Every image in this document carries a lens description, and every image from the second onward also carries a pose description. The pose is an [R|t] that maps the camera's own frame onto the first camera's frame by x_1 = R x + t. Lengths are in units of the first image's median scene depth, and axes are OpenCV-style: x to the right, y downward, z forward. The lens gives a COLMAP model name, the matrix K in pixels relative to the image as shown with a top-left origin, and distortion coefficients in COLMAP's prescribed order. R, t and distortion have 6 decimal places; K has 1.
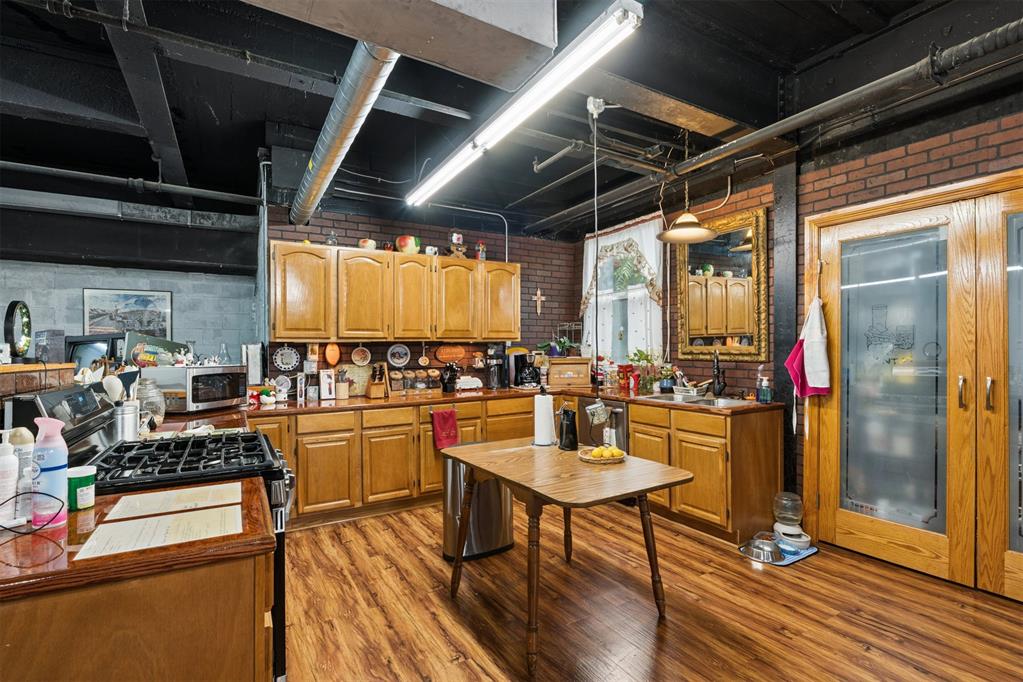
lens RADIAL K [[482.3, 0, 511.3], [0, 482.3, 347.7], [0, 0, 1]] dist [-0.010896, -0.000086]
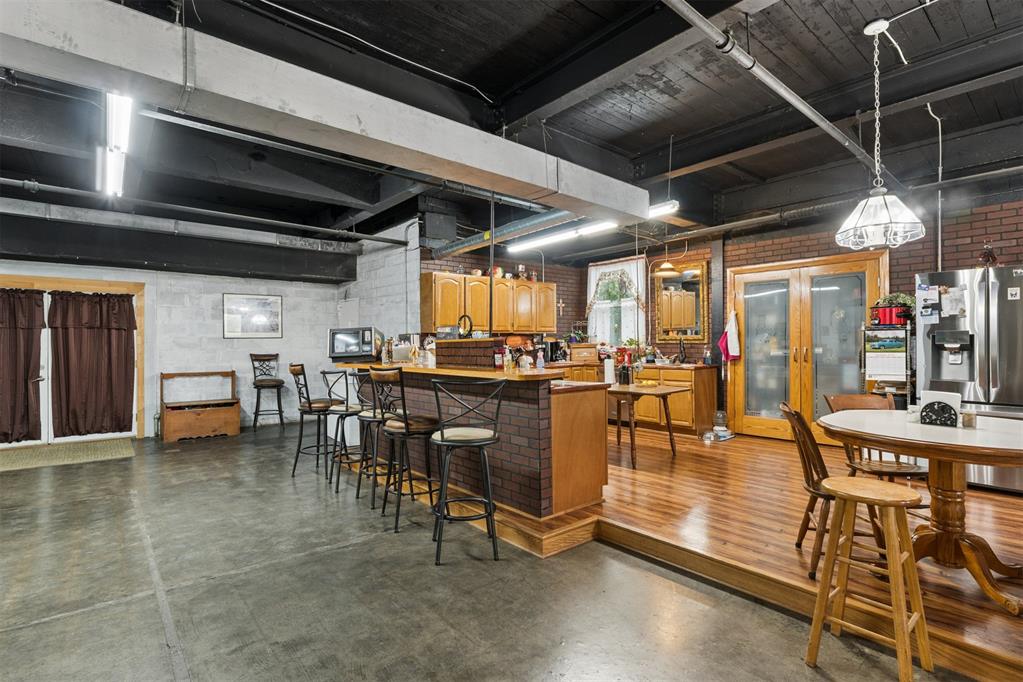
lens RADIAL K [[482.3, 0, 512.3], [0, 482.3, 340.3], [0, 0, 1]] dist [-0.010896, -0.000086]
pose [[0.985803, -0.002361, 0.167887, -0.454460], [0.003196, 0.999984, -0.004700, 0.020044], [-0.167873, 0.005170, 0.985795, -0.612221]]
